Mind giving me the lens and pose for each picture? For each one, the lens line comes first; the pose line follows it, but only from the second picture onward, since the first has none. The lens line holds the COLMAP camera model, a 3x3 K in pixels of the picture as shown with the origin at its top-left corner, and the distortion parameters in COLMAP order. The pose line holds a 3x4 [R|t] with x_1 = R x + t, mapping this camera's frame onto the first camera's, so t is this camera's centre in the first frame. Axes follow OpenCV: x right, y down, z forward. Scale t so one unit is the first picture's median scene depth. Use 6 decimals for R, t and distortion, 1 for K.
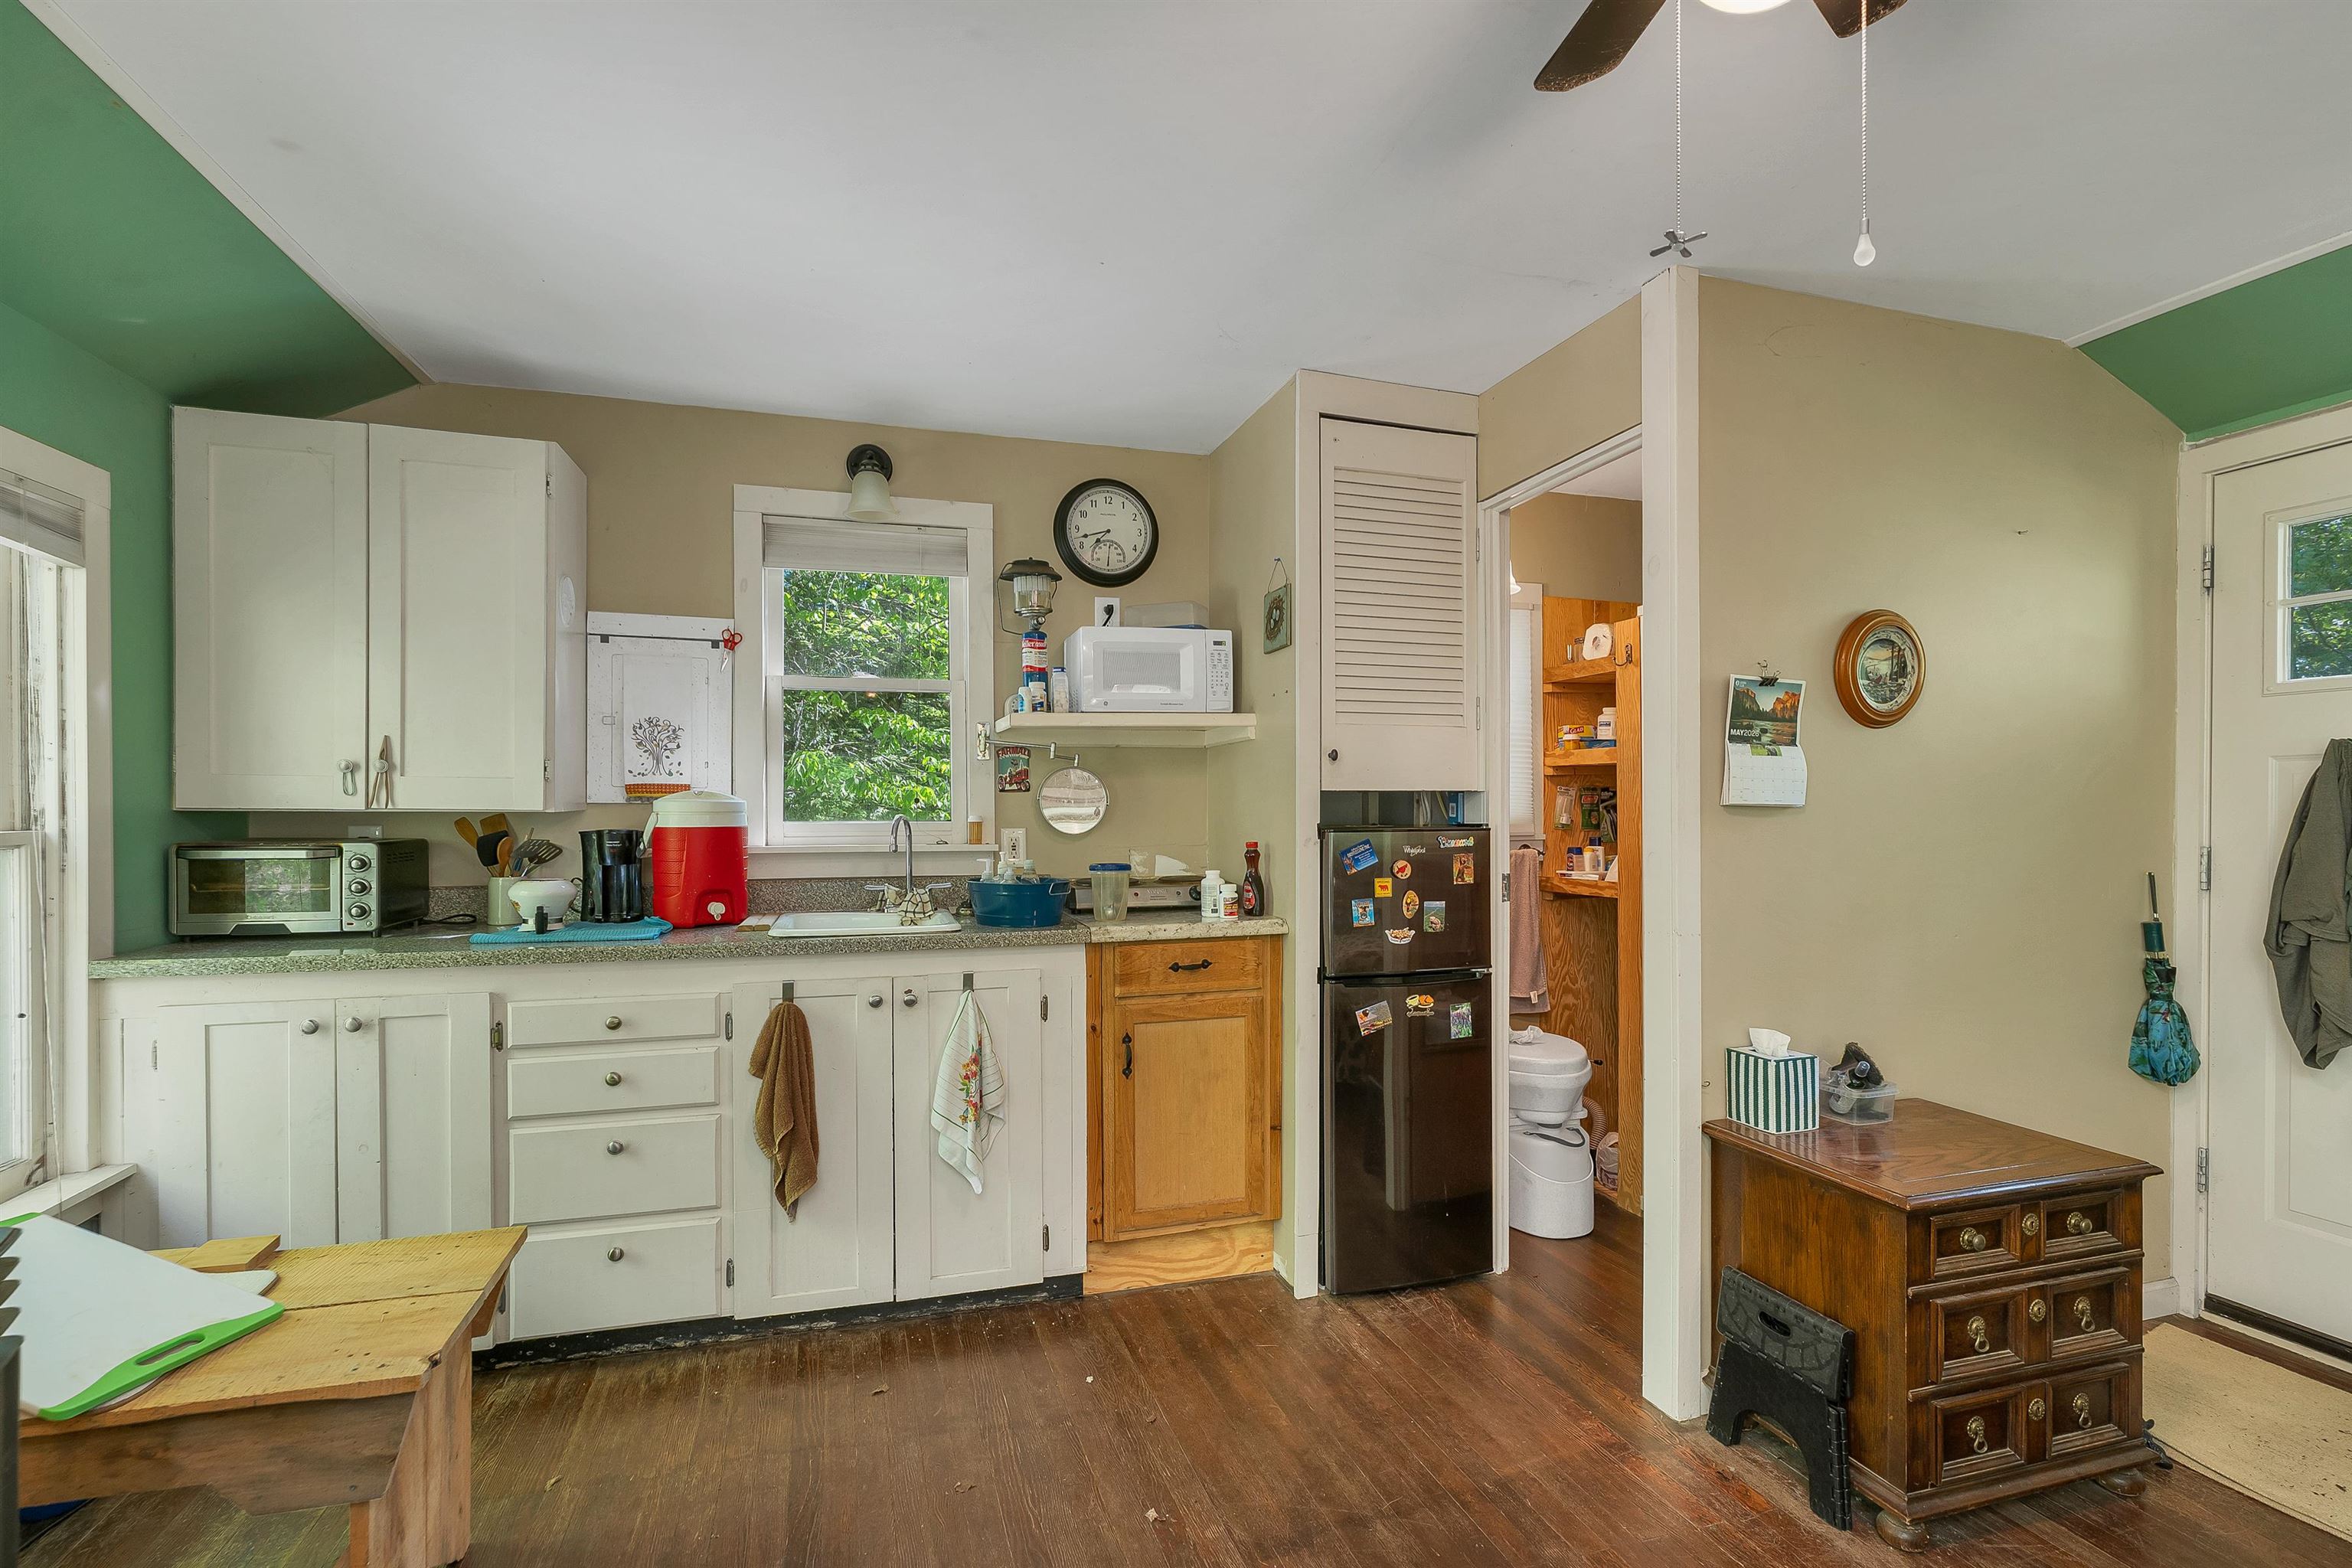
lens RADIAL K [[1054.7, 0, 1177.5], [0, 1054.7, 815.1], [0, 0, 1]] dist [0.000153, 0.000290]
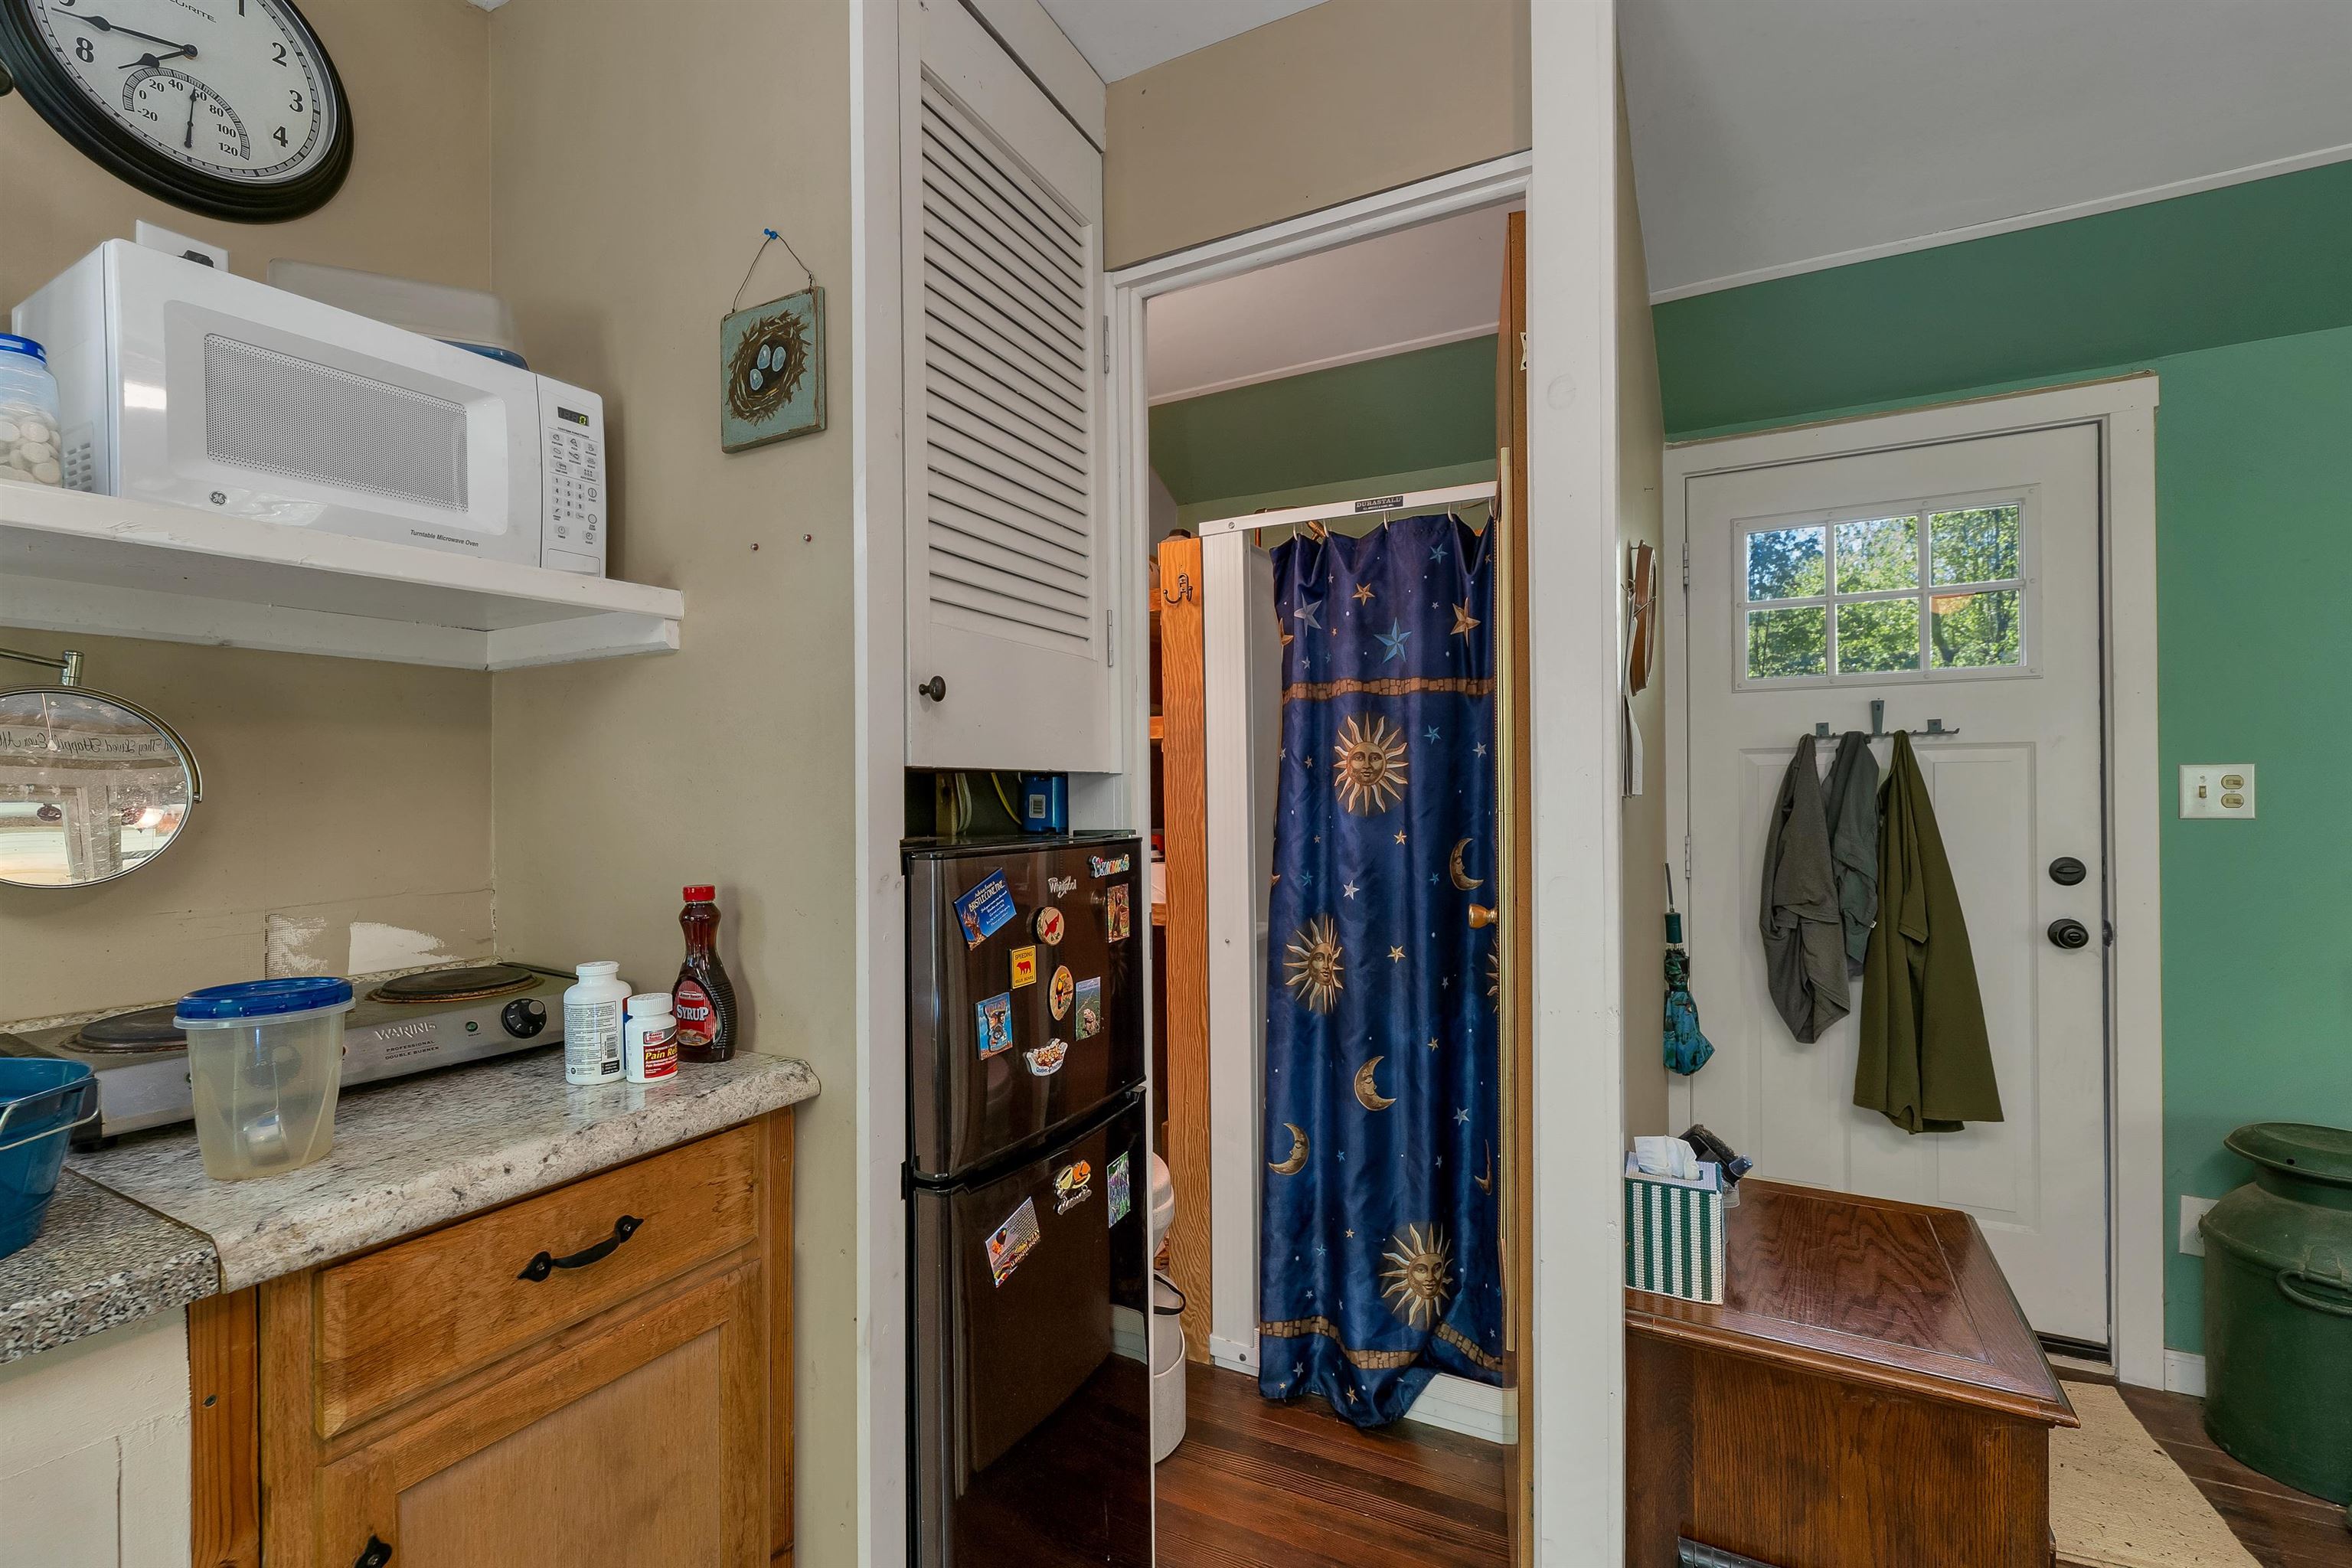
lens RADIAL K [[1043.5, 0, 1179.0], [0, 1043.5, 798.5], [0, 0, 1]] dist [0.002223, 0.000594]
pose [[0.712316, -0.003871, 0.701849, -0.095499], [0.009796, 0.999942, -0.004426, -0.006721], [-0.701791, 0.010028, 0.712312, 0.622851]]
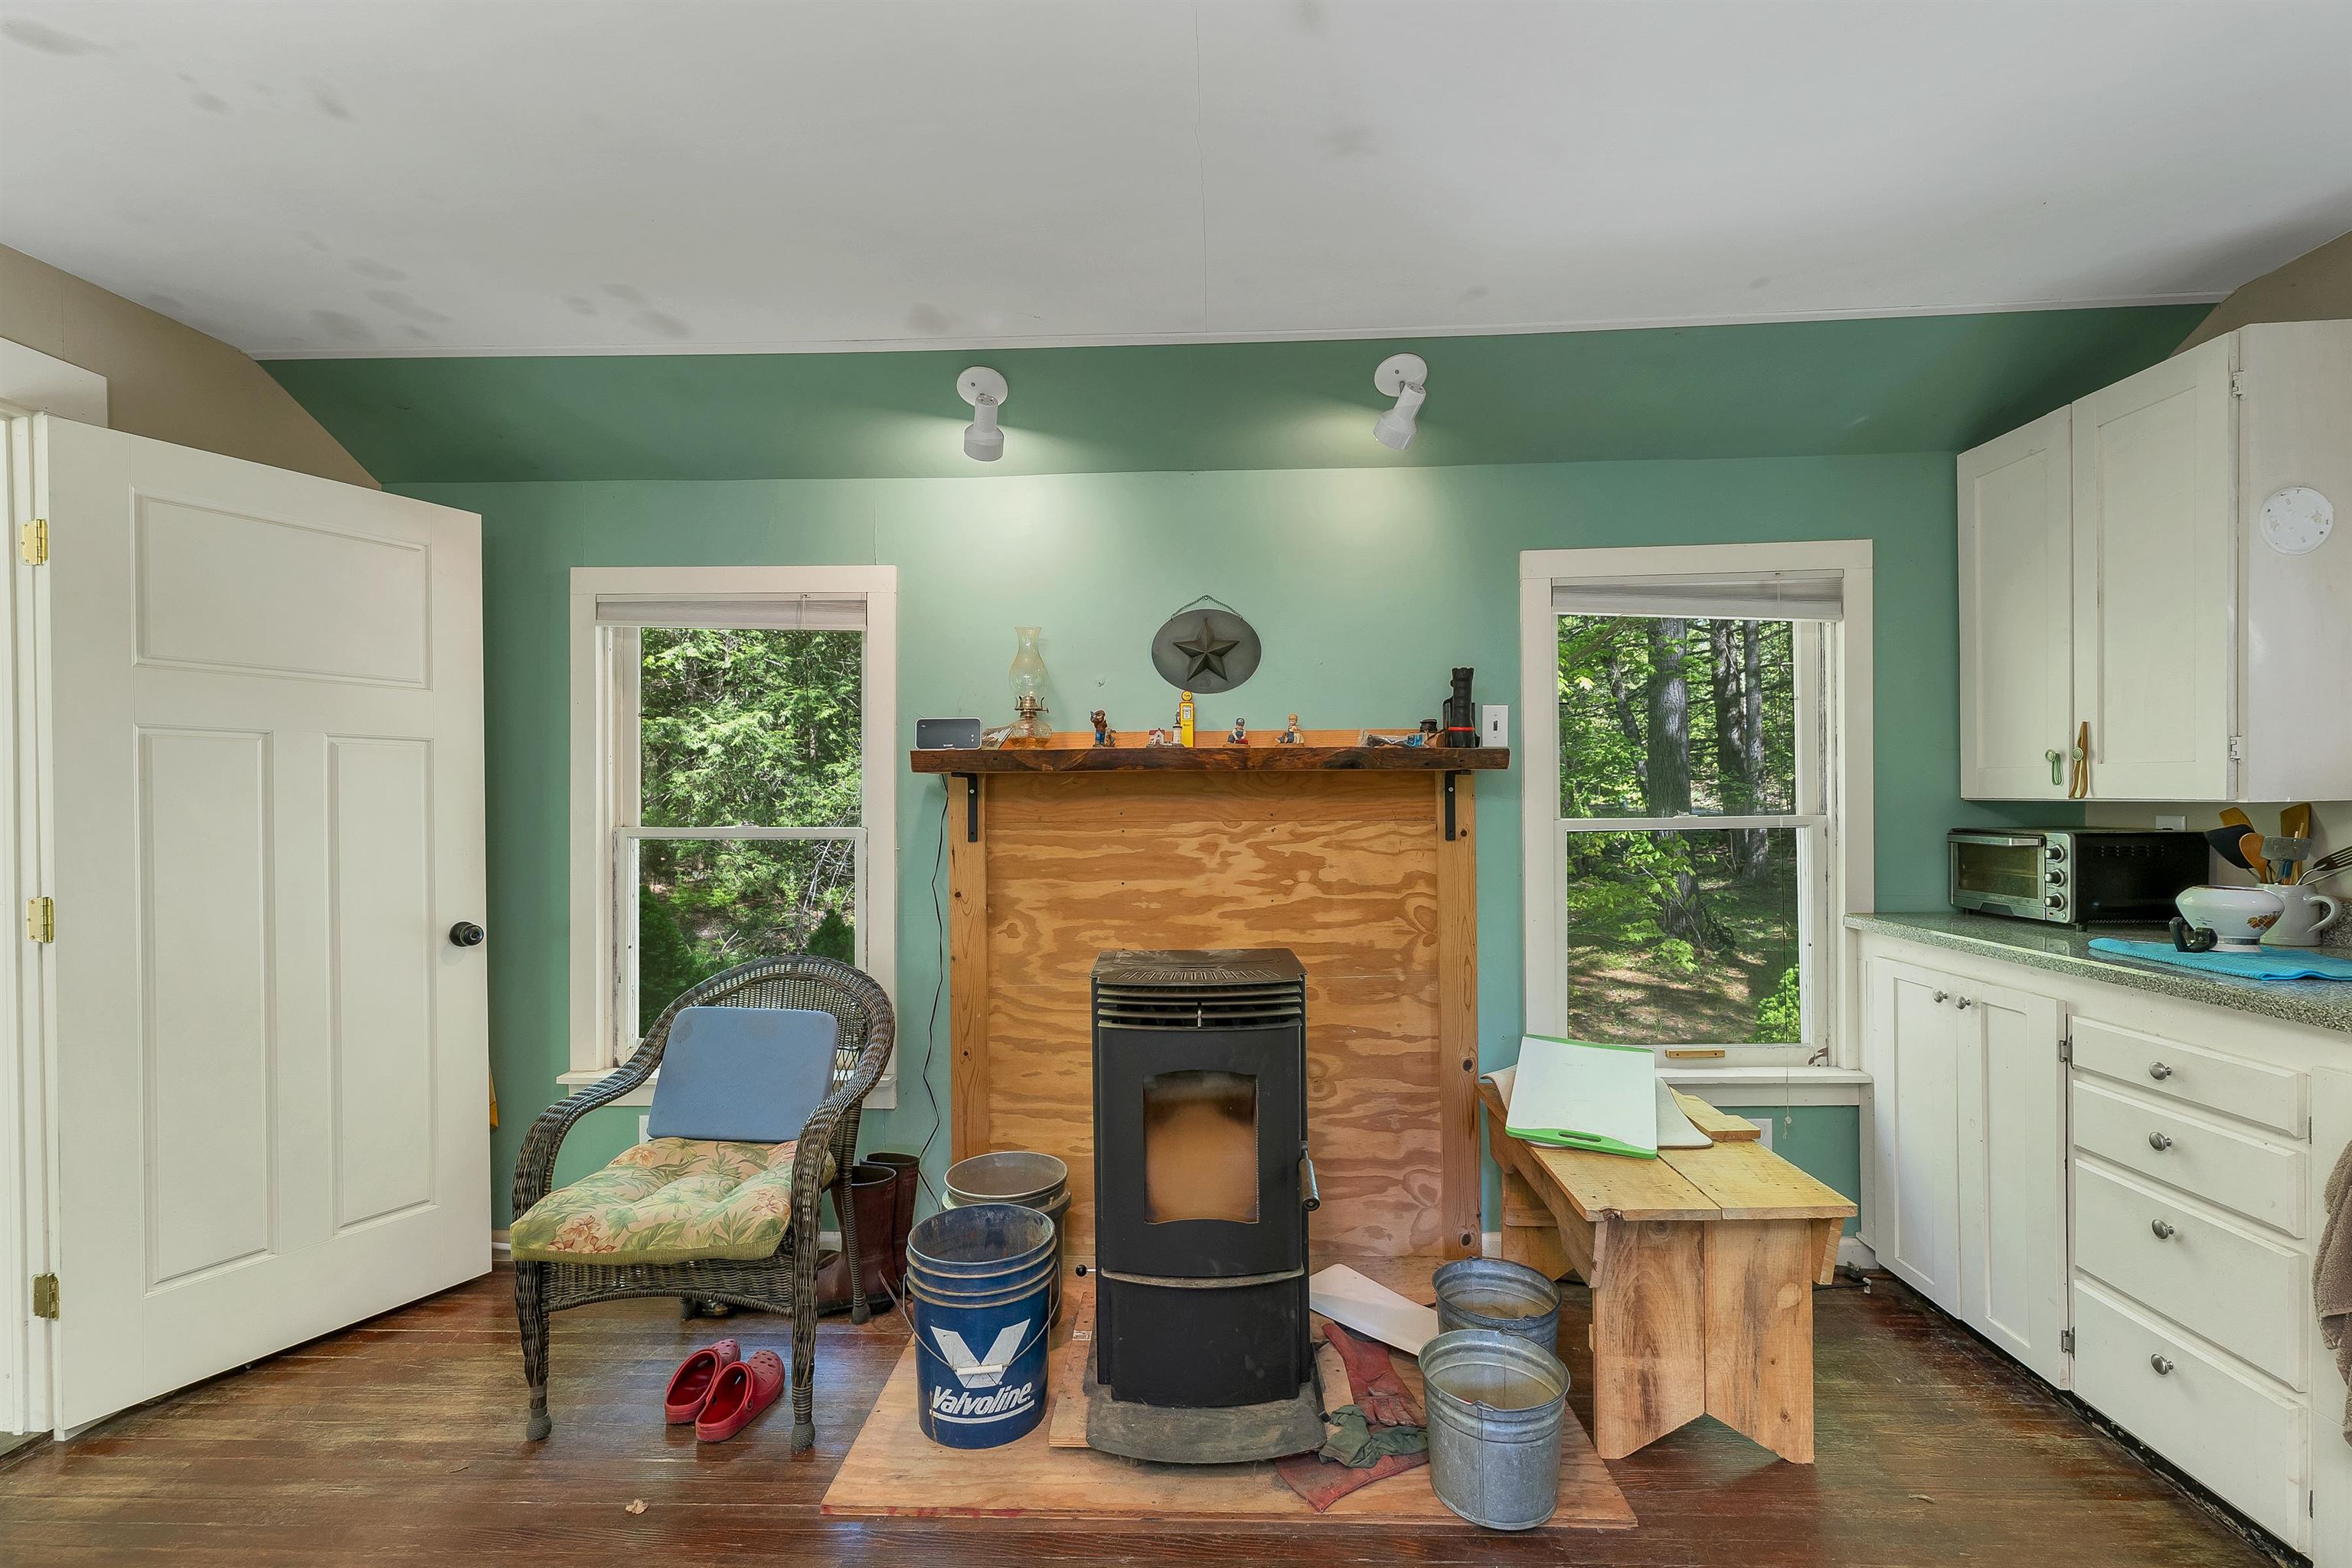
lens RADIAL K [[1027.8, 0, 1156.3], [0, 1027.8, 812.2], [0, 0, 1]] dist [-0.000310, 0.000059]
pose [[-0.340508, 0.013336, -0.940147, 0.384449], [-0.000076, 0.999899, 0.014211, -0.006202], [0.940242, 0.004910, -0.340473, 0.484209]]
